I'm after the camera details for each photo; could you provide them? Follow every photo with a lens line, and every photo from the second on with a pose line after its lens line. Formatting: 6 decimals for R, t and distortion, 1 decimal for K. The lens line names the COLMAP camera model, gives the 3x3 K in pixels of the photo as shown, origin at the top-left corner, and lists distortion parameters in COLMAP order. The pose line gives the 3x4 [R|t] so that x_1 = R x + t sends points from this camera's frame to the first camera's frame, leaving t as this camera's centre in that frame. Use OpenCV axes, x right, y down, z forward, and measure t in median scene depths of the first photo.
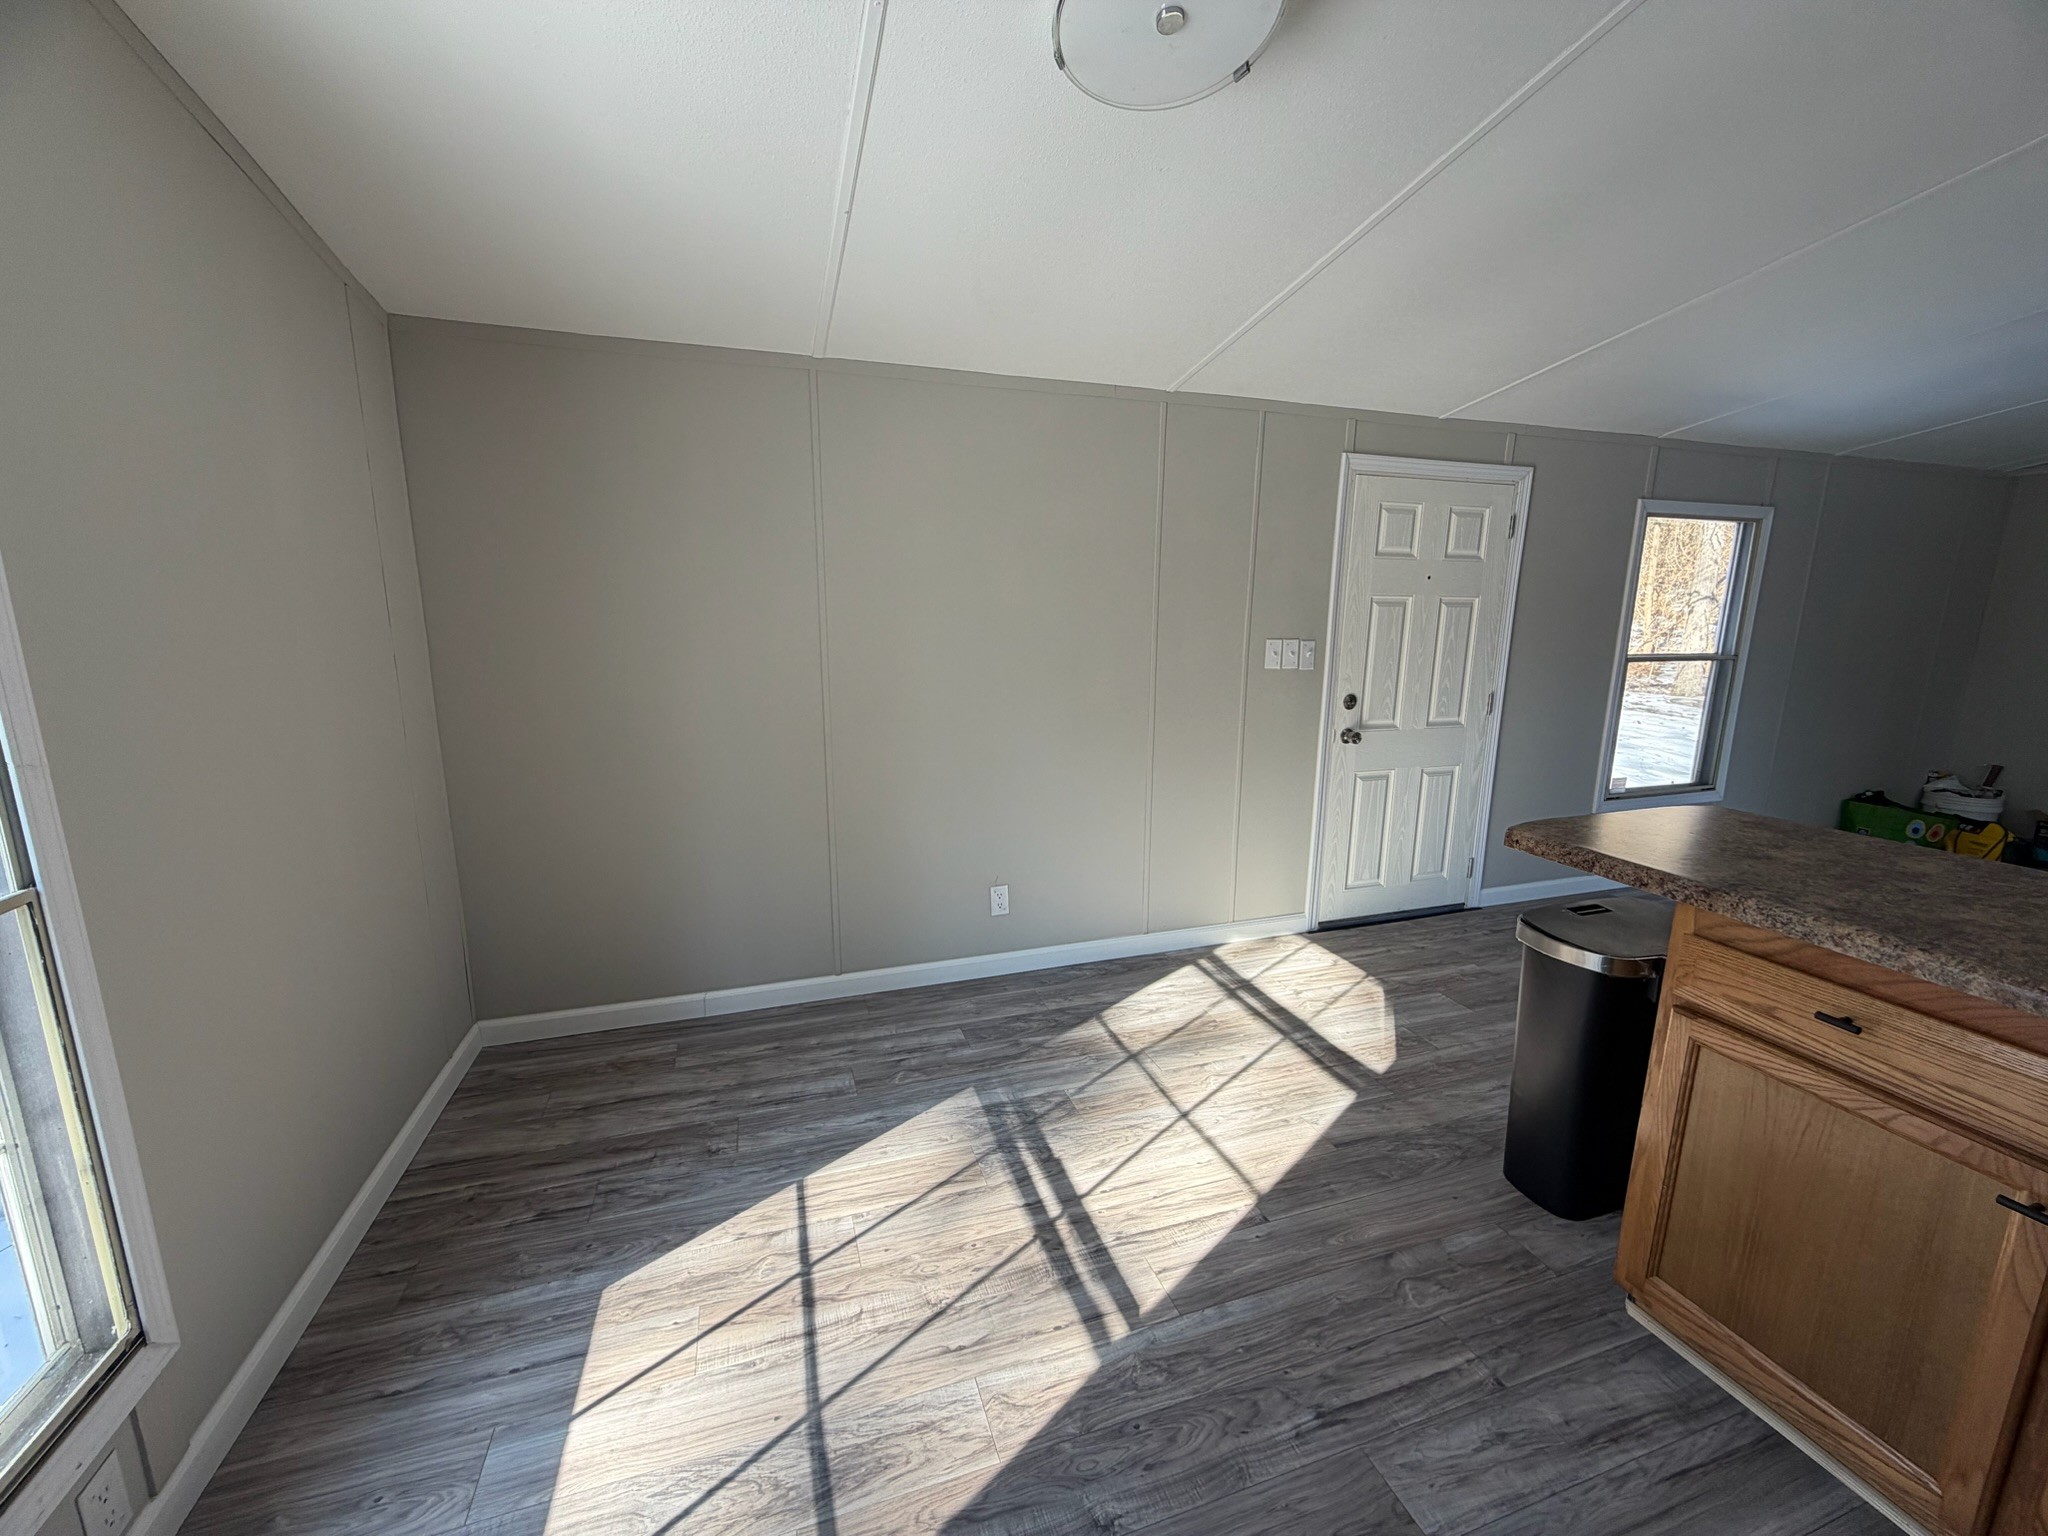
lens RADIAL K [[813.7, 0, 1019.7], [0, 813.7, 768.2], [0, 0, 1]] dist [0.000419, 0.000092]
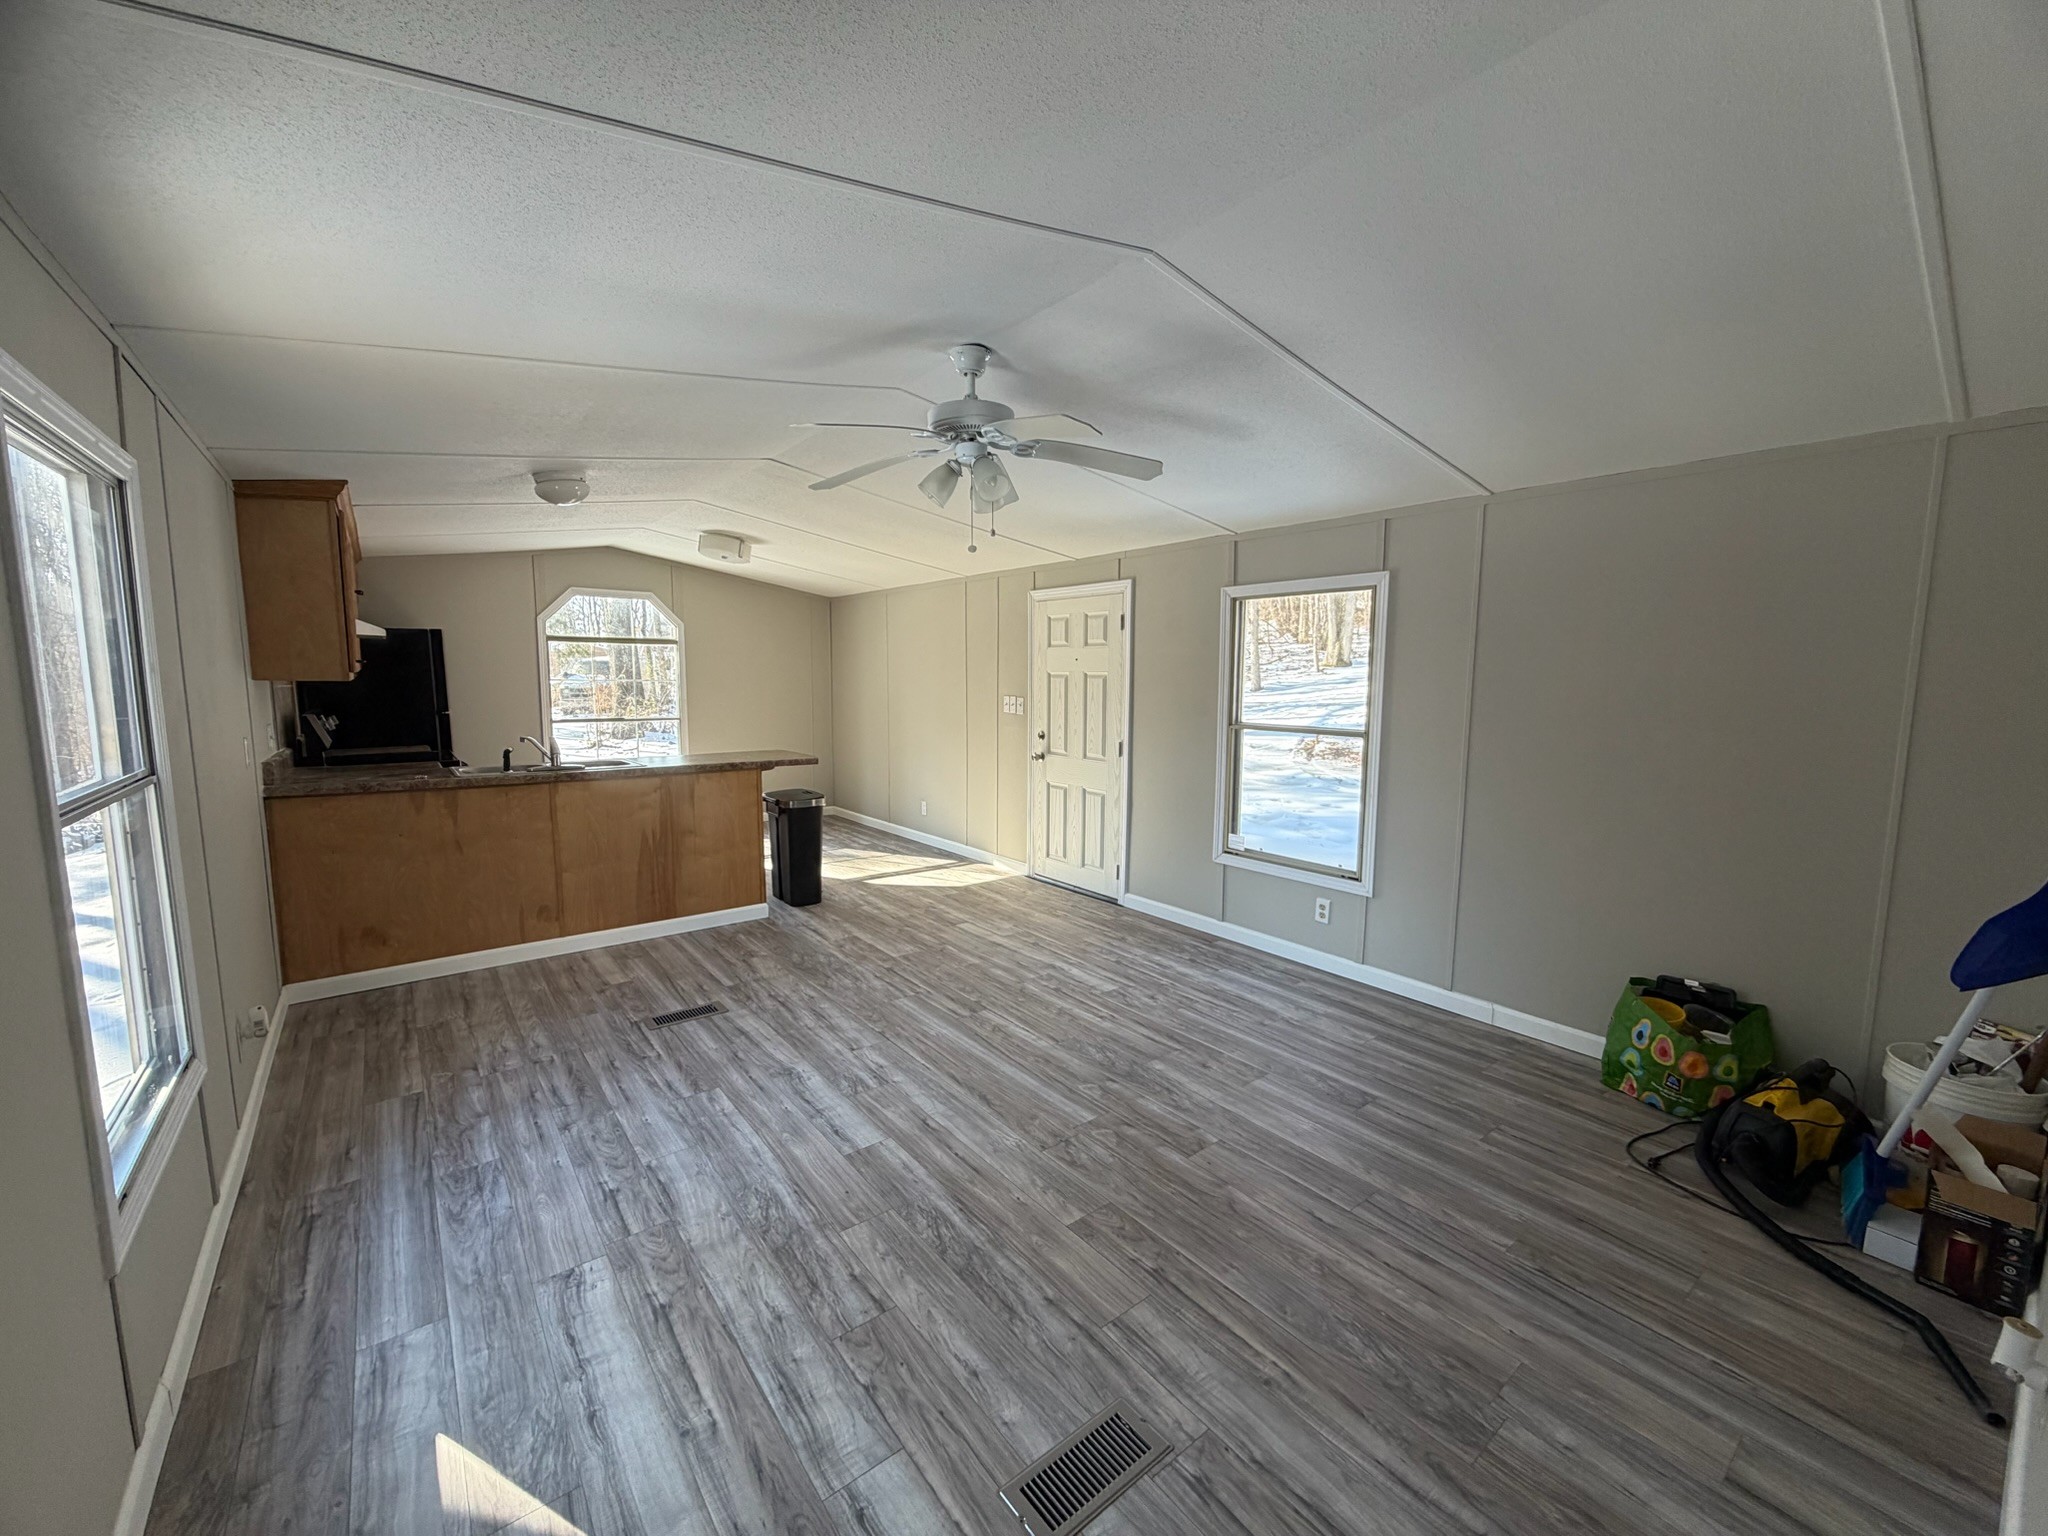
lens RADIAL K [[813.7, 0, 1019.7], [0, 813.7, 768.2], [0, 0, 1]] dist [0.000419, 0.000092]
pose [[0.341563, 0.106903, -0.933759, 3.823704], [-0.179468, 0.982647, 0.046852, -0.172380], [0.922565, 0.151577, 0.354822, 0.781043]]
